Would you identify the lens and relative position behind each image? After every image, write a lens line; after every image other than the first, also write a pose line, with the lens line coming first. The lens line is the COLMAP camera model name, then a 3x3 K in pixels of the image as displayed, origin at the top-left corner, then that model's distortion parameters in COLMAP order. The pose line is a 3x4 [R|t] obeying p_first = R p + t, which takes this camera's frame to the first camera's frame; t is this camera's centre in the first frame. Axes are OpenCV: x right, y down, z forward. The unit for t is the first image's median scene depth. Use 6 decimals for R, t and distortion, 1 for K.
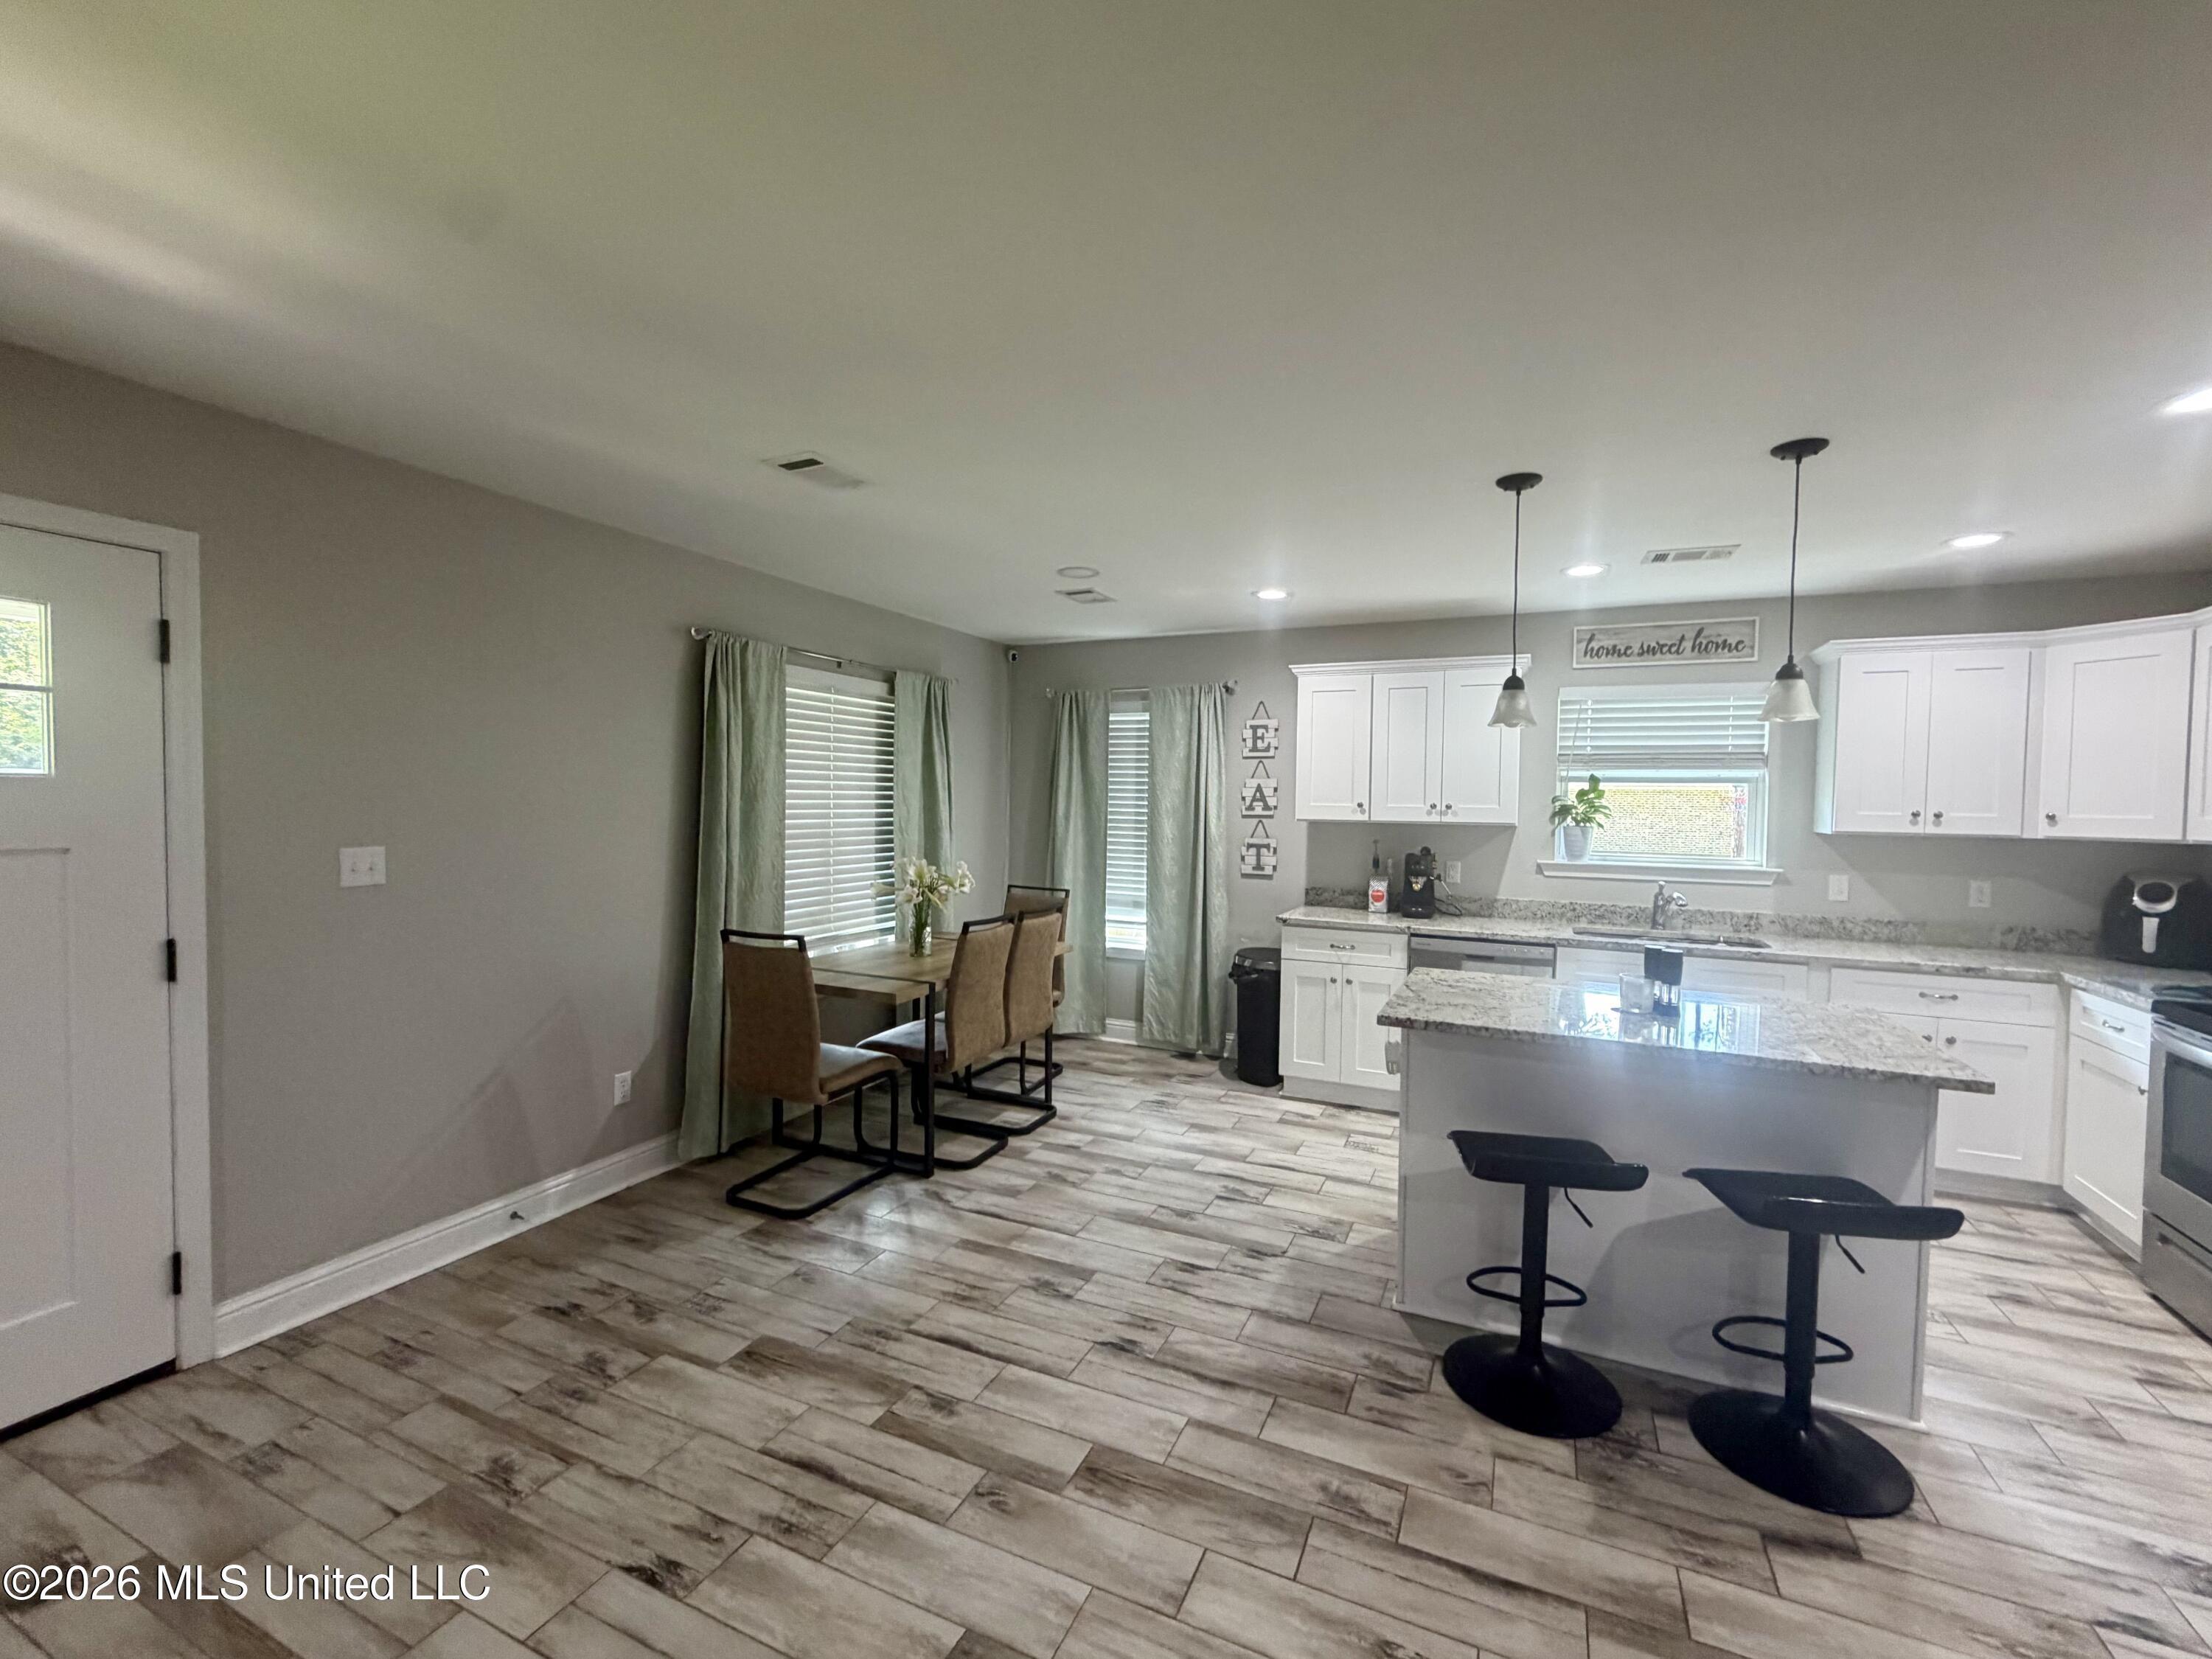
lens RADIAL K [[941.4, 0, 1106.0], [0, 941.4, 829.5], [0, 0, 1]] dist [-0.000556, 0.000238]
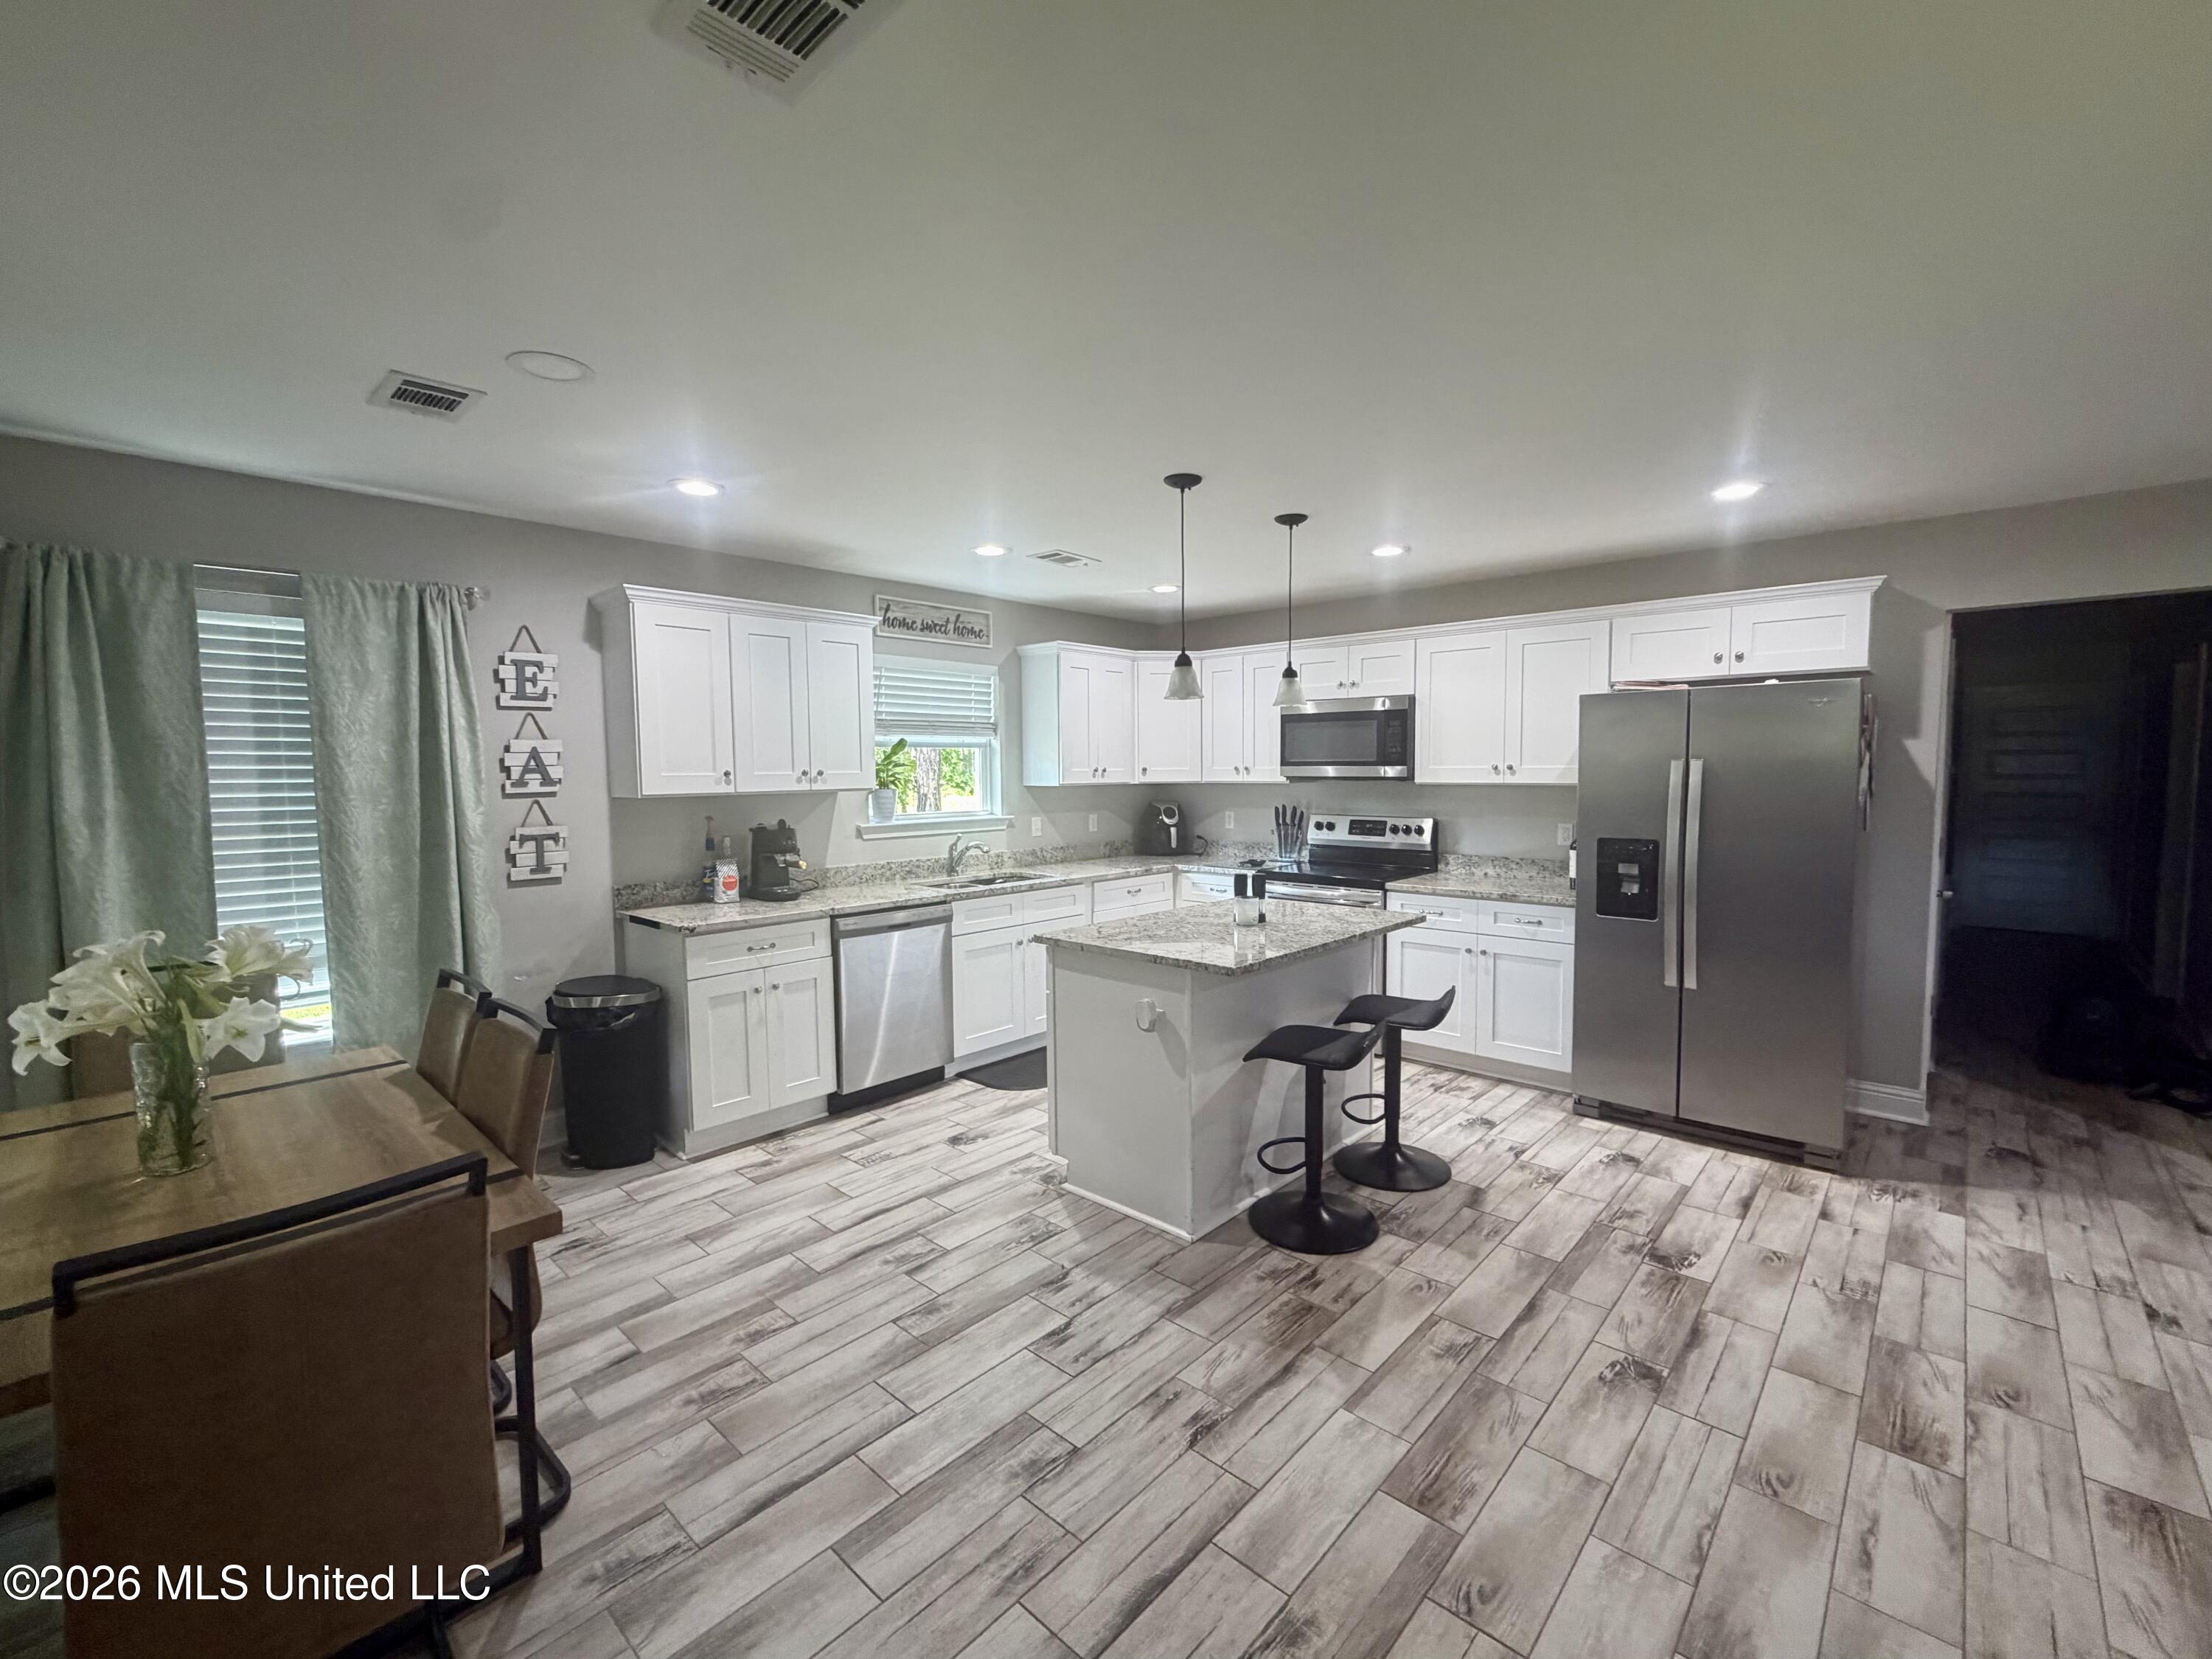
lens RADIAL K [[941.4, 0, 1106.0], [0, 941.4, 829.5], [0, 0, 1]] dist [-0.000556, 0.000238]
pose [[0.302951, -0.081909, 0.949480, -0.491479], [0.042412, 0.996471, 0.072430, -0.027957], [-0.952062, 0.018327, 0.305355, 0.530373]]
